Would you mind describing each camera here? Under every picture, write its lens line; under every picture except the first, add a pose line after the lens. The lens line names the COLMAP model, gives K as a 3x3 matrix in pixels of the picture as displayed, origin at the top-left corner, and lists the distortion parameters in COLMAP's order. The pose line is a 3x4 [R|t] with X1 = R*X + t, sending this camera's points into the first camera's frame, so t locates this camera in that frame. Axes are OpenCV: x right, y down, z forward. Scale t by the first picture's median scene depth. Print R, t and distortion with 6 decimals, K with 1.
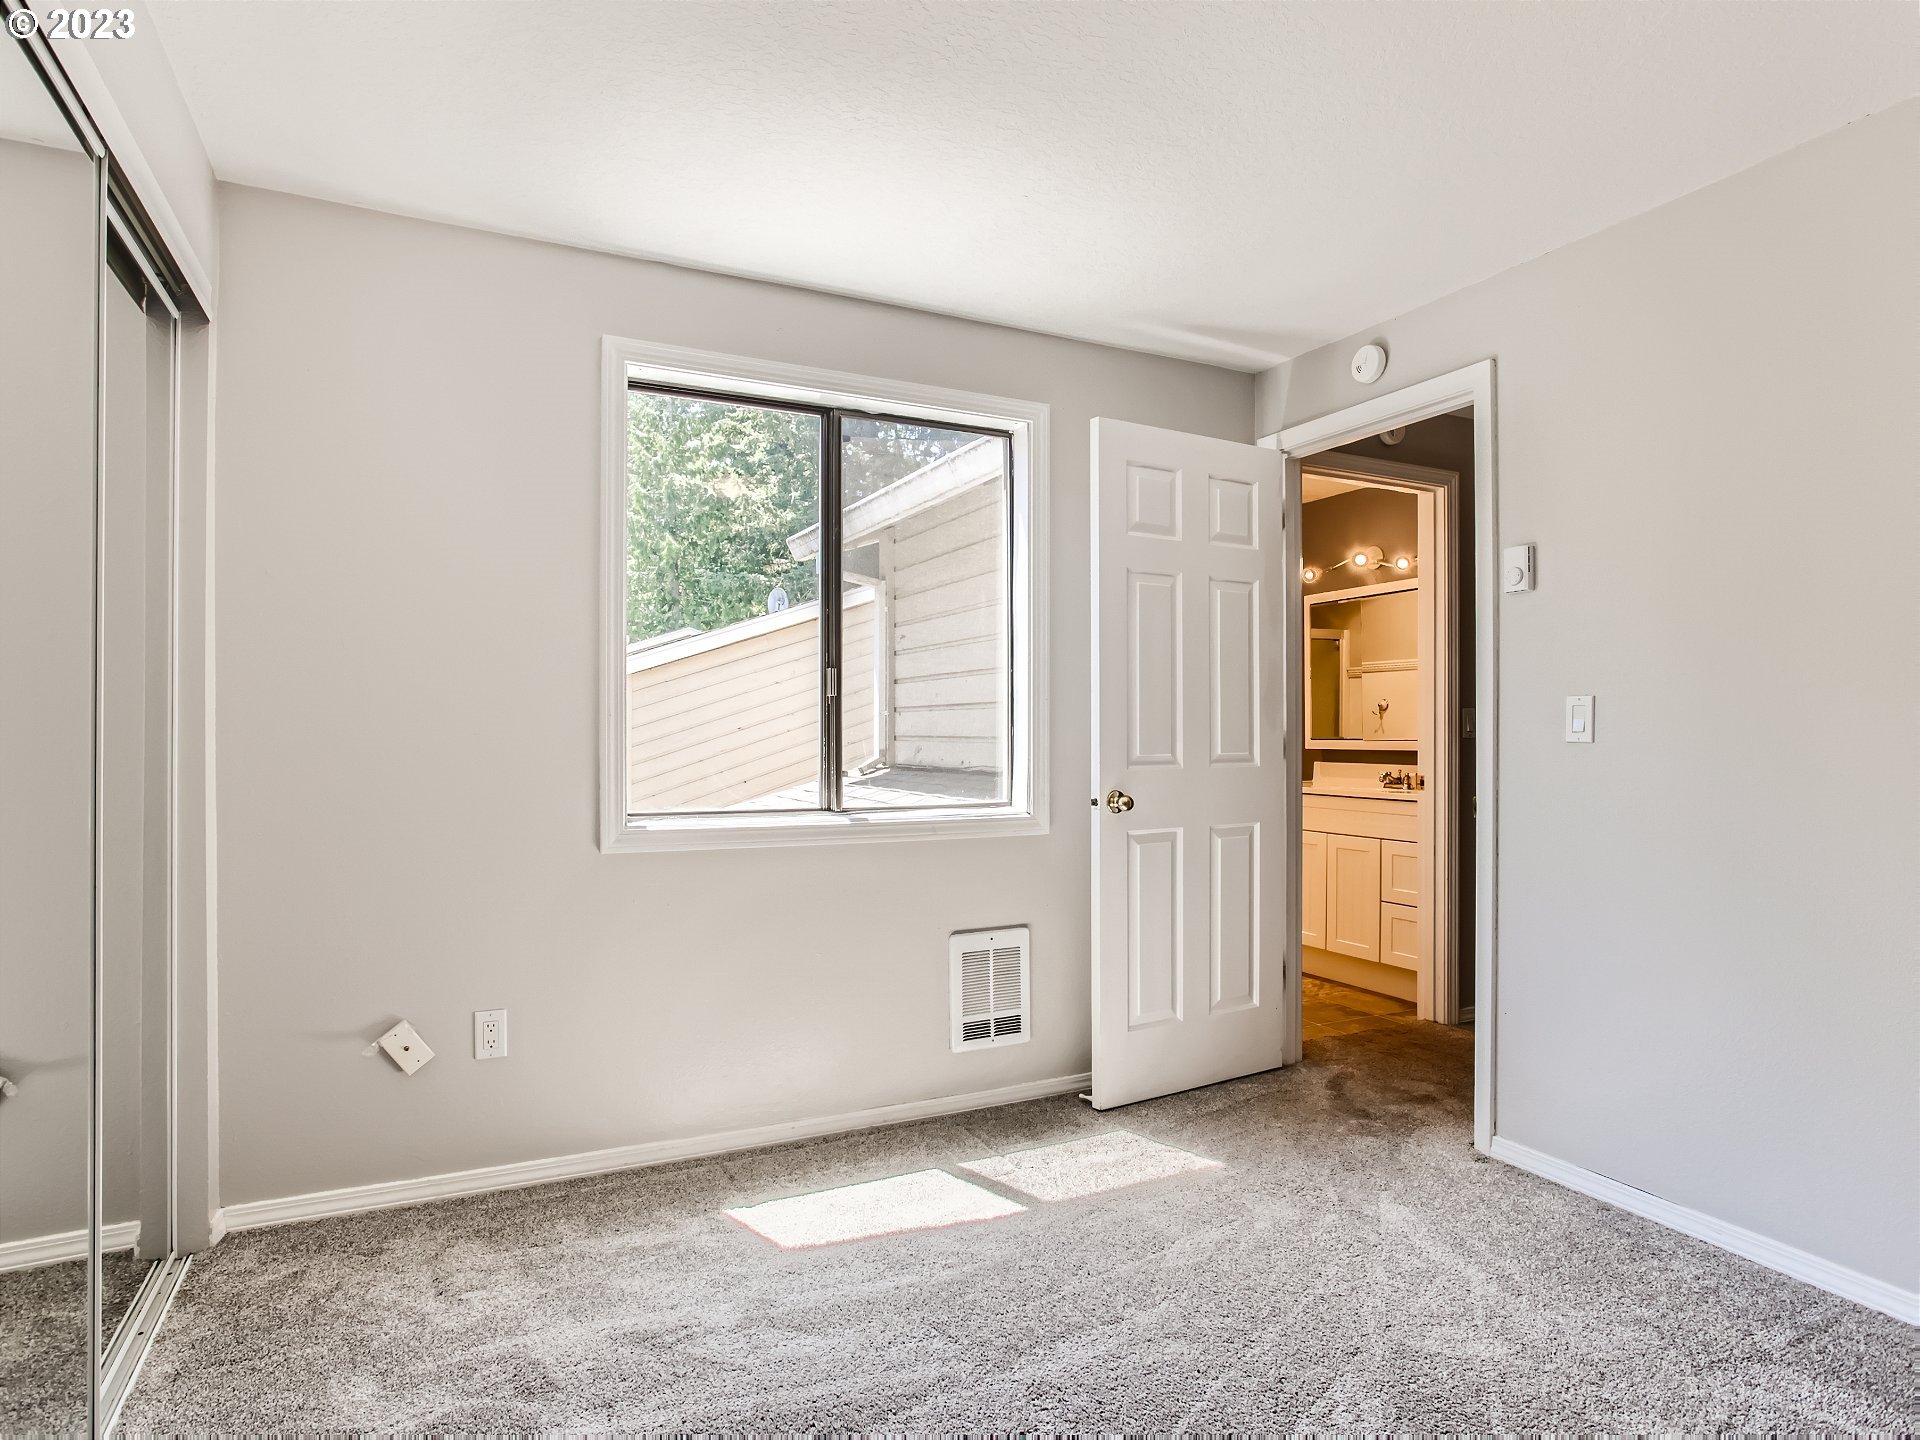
lens RADIAL K [[1197.2, 0, 946.6], [0, 1197.2, 731.9], [0, 0, 1]] dist [-0.004968, 0.038828]
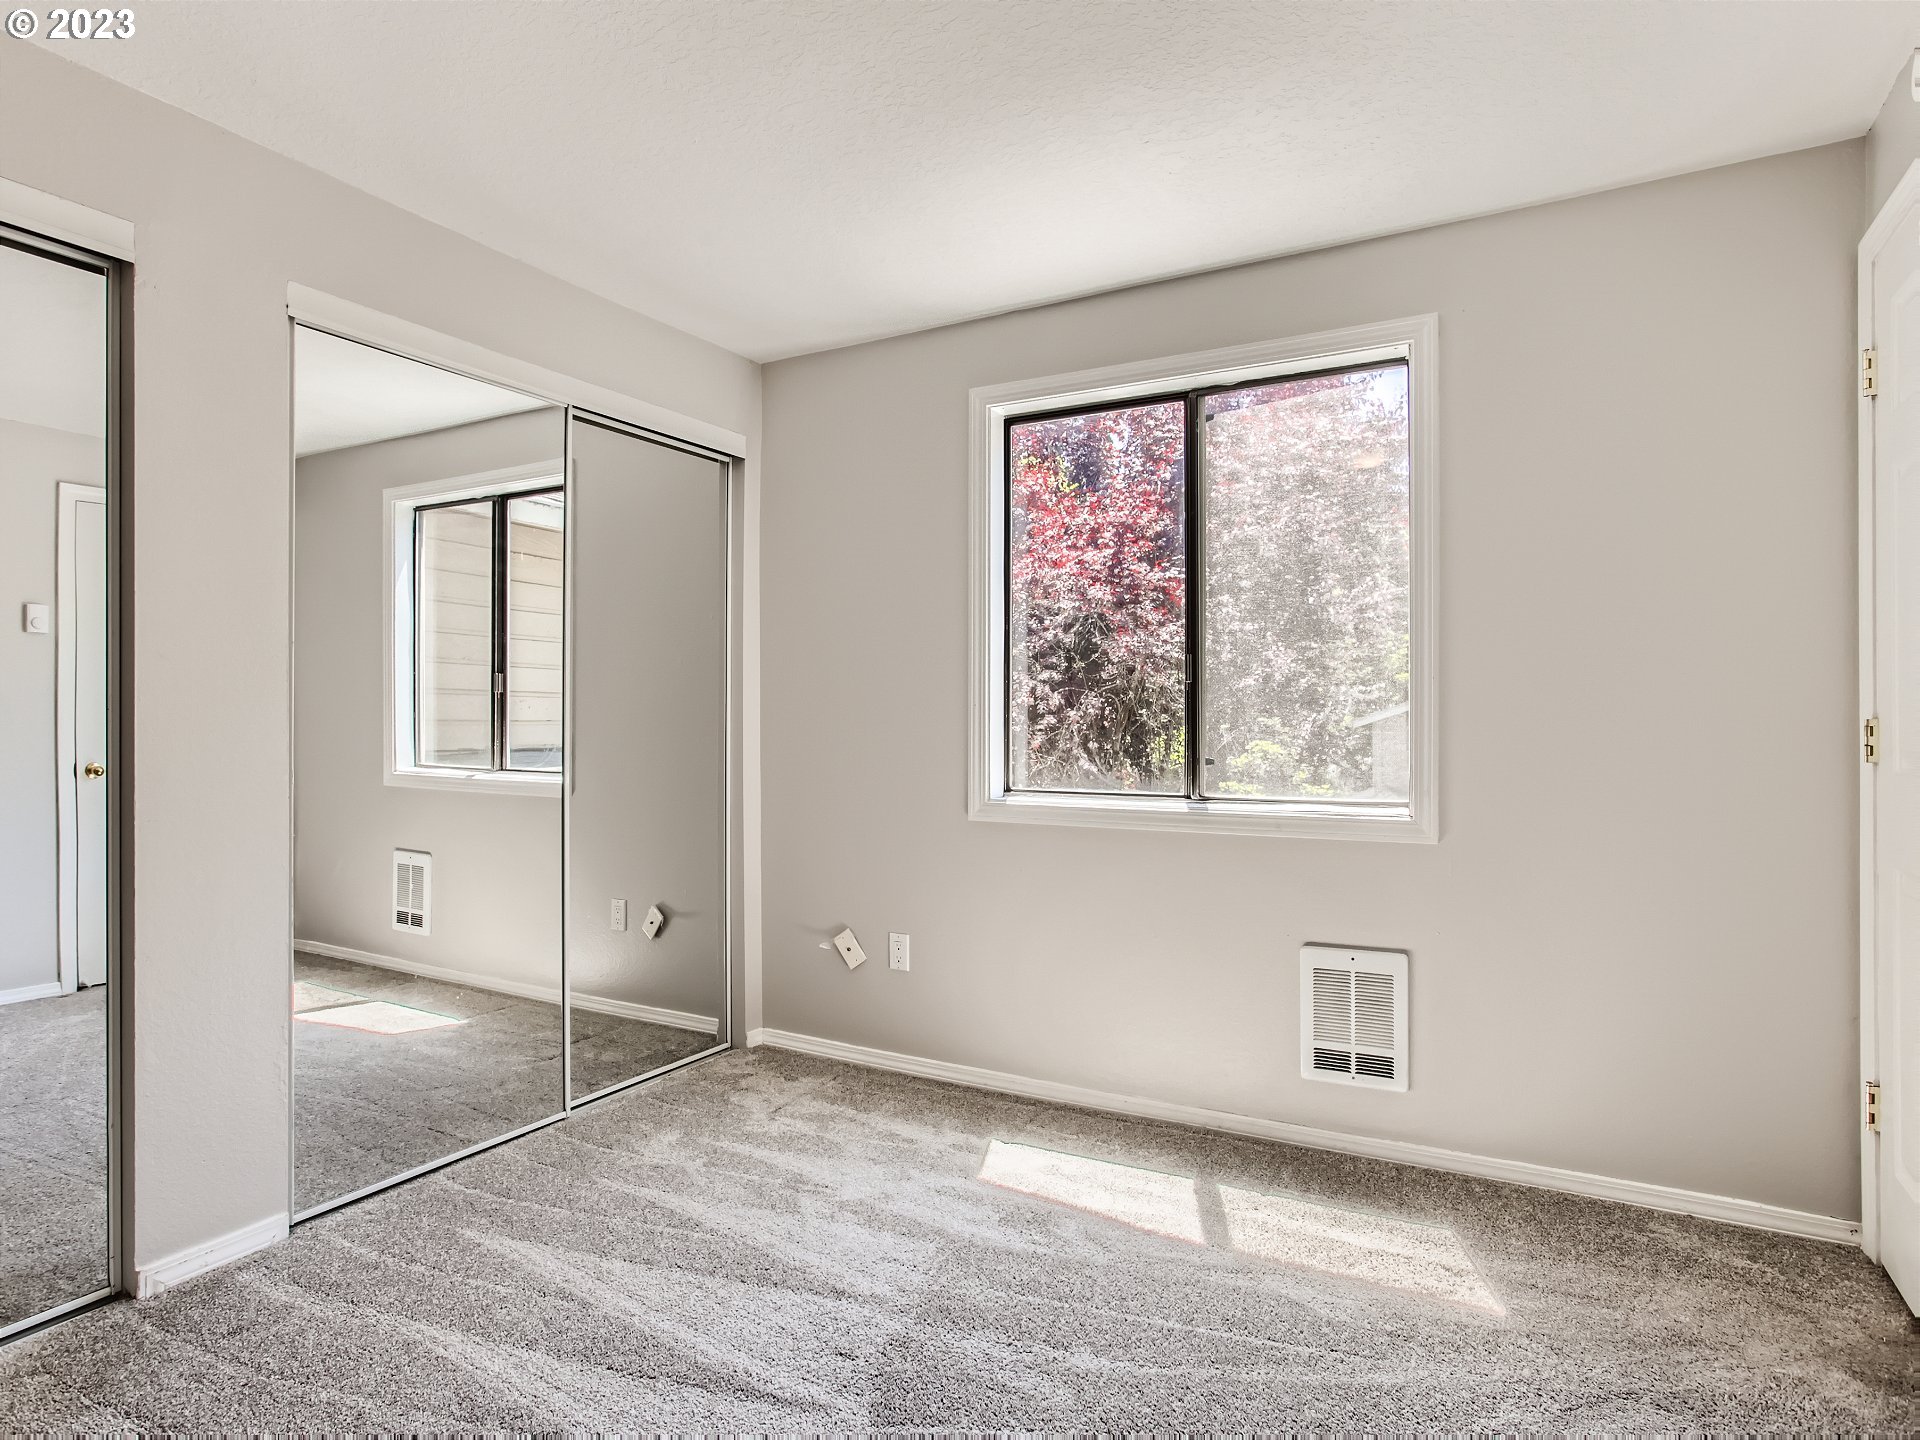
lens RADIAL K [[1197.2, 0, 946.6], [0, 1197.2, 731.9], [0, 0, 1]] dist [-0.004968, 0.038828]
pose [[0.508415, 0.002894, -0.861107, 0.745170], [0.000981, 0.999992, 0.003941, 0.007189], [0.861111, -0.002849, 0.508408, 0.370319]]
